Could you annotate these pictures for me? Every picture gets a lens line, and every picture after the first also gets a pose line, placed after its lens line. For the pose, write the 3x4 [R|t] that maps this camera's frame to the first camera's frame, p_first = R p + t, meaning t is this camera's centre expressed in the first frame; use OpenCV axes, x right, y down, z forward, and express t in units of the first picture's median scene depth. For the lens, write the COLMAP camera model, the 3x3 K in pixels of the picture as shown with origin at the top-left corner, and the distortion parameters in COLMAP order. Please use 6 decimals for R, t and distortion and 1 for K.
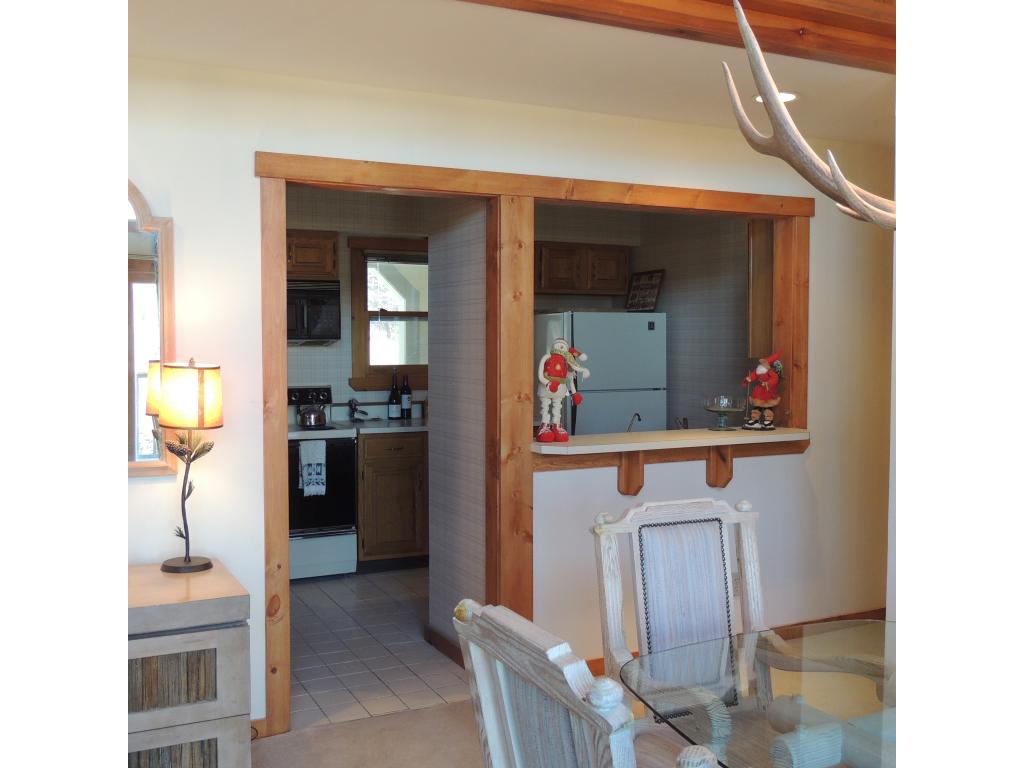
lens RADIAL K [[983.3, 0, 512.0], [0, 983.3, 382.7], [0, 0, 1]] dist [0.009911, 0.000000]
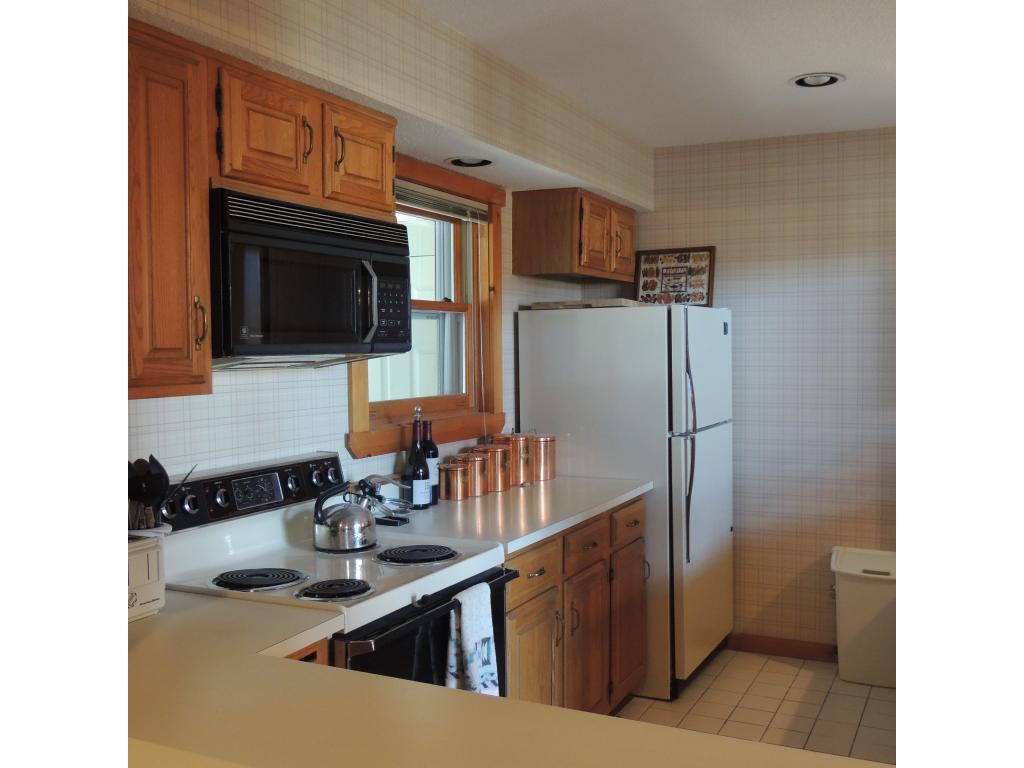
lens RADIAL K [[983.3, 0, 511.7], [0, 983.3, 383.9], [0, 0, 1]] dist [0.009911, 0.000000]
pose [[0.793425, -0.029697, 0.607943, -0.379832], [0.032200, 0.999458, 0.006798, -0.028491], [-0.607815, 0.014182, 0.793952, 0.543413]]
